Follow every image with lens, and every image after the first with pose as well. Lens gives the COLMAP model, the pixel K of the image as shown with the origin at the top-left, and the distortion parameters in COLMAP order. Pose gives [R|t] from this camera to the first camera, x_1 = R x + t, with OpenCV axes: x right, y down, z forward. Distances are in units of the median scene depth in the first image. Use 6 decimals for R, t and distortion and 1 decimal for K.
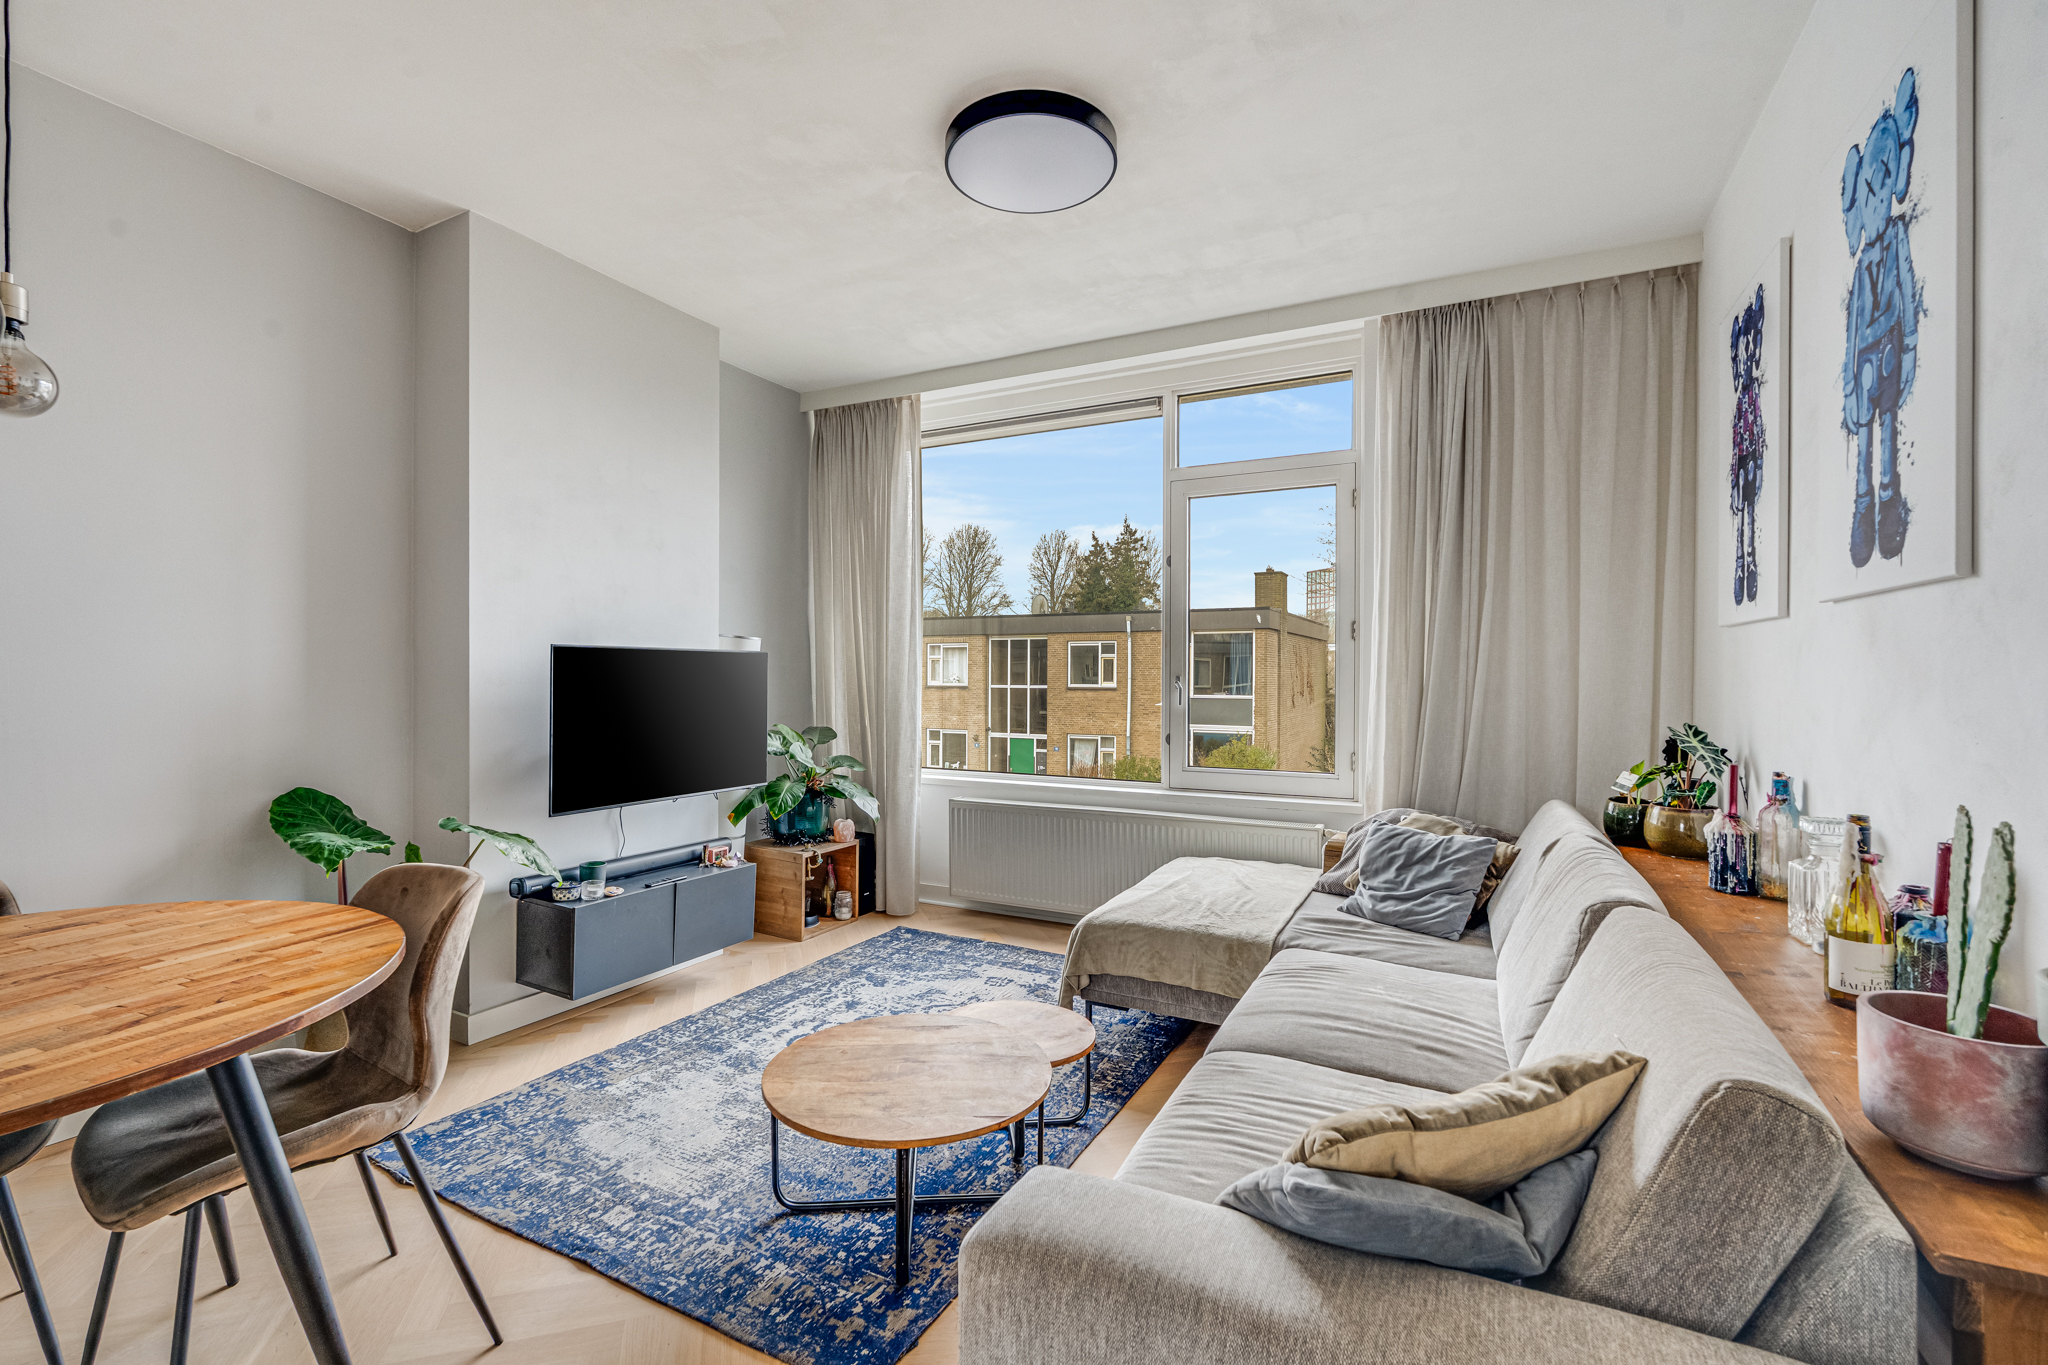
lens RADIAL K [[887.7, 0, 1035.7], [0, 887.7, 683.5], [0, 0, 1]] dist [-0.004177, -0.000378]
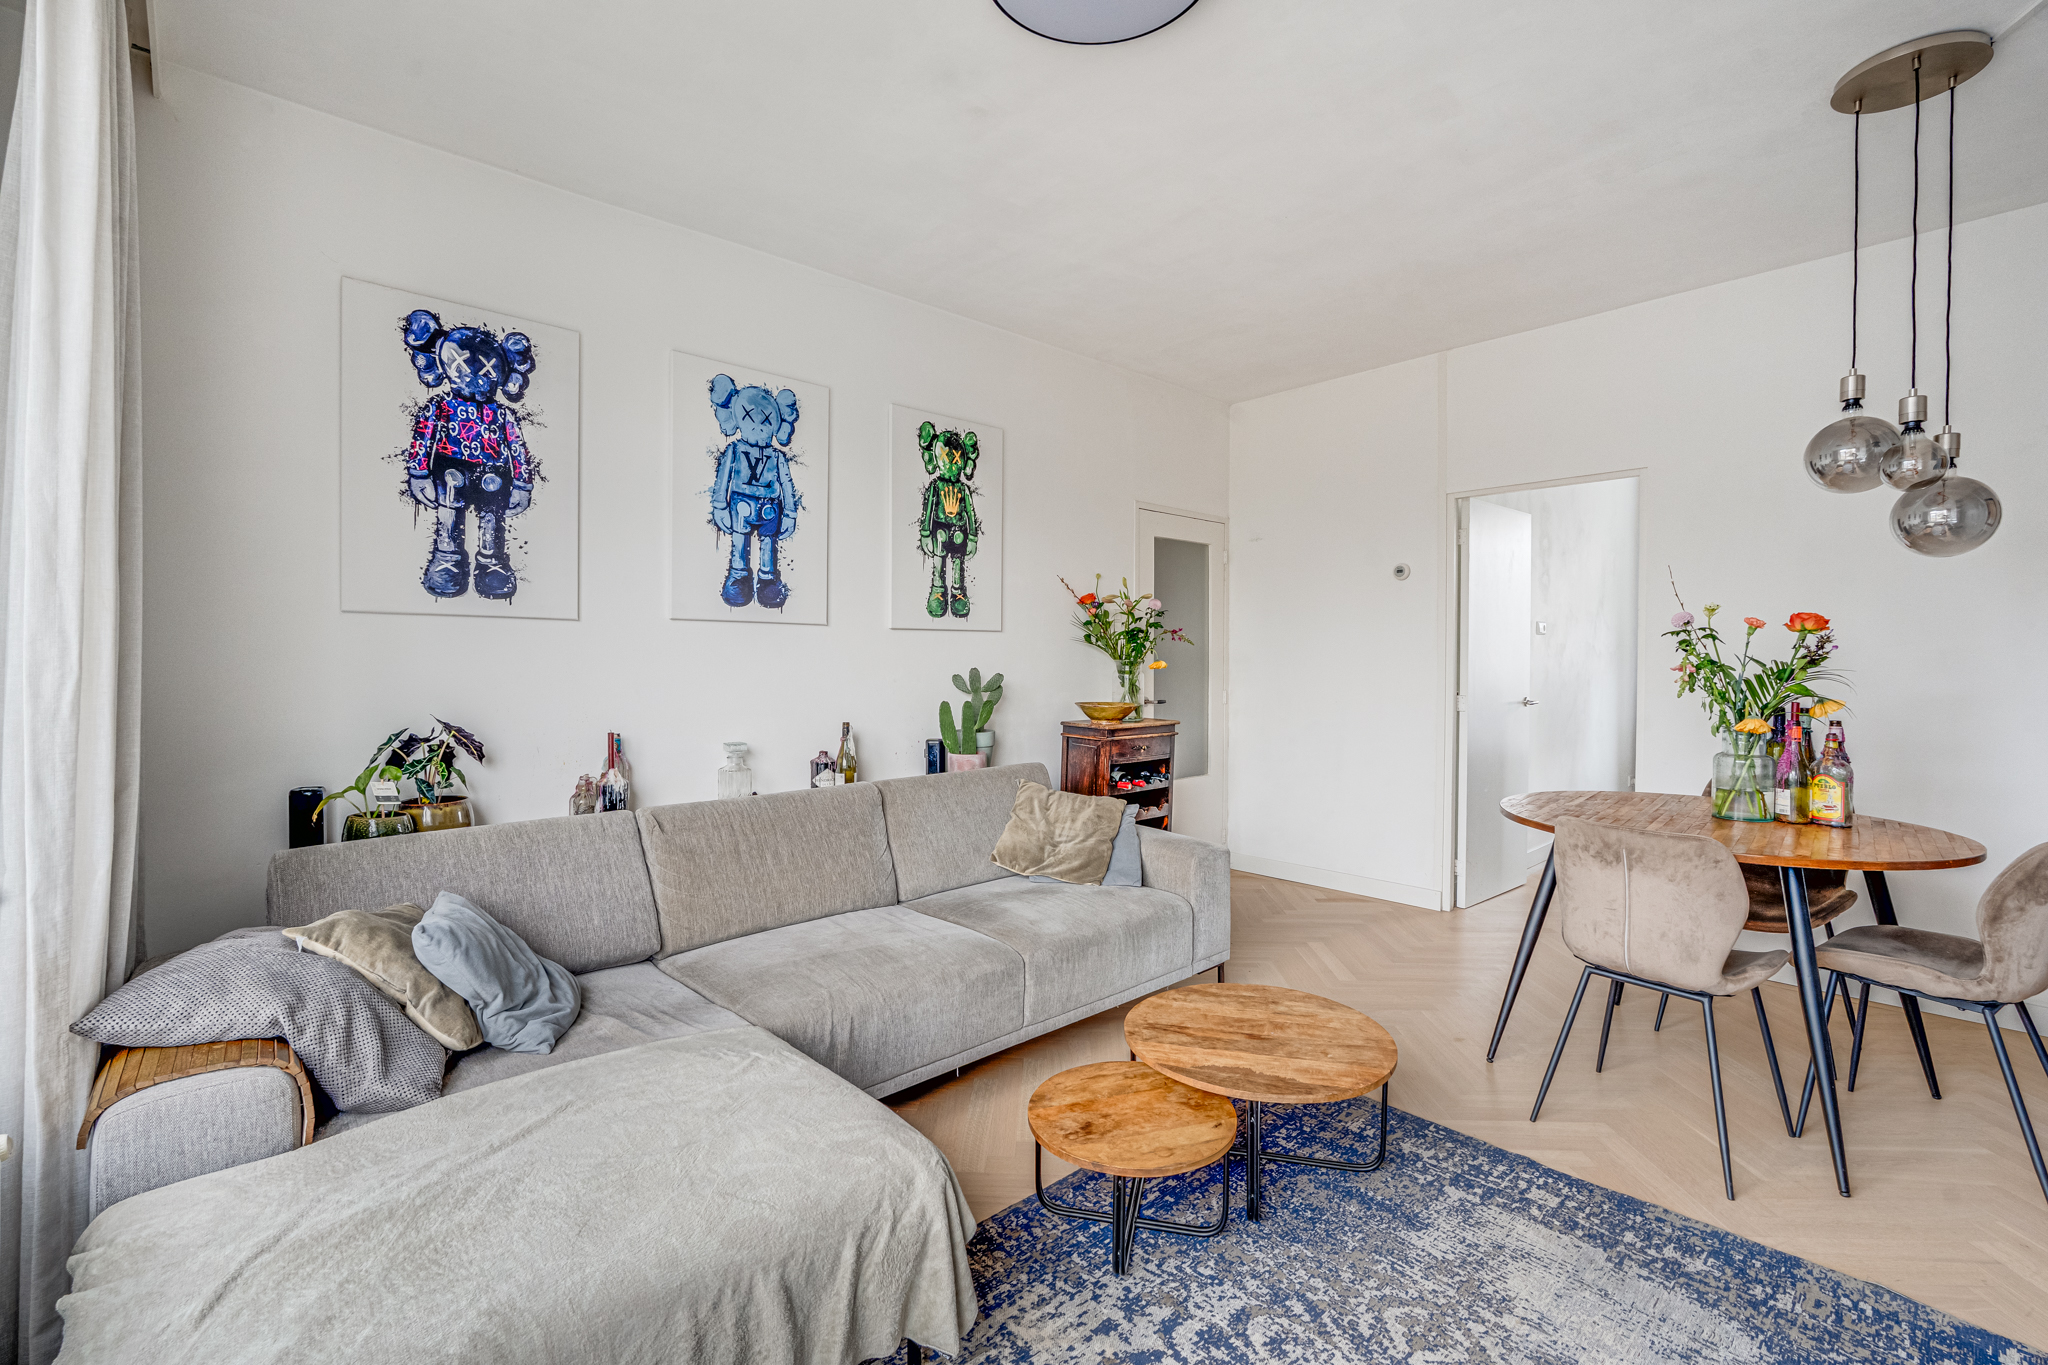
lens RADIAL K [[887.7, 0, 1011.4], [0, 887.7, 669.9], [0, 0, 1]] dist [-0.004177, -0.000378]
pose [[-0.929336, -0.011426, 0.369057, -0.224362], [-0.002588, 0.999698, 0.024435, -0.032122], [-0.369225, 0.021753, -0.929085, 1.814326]]
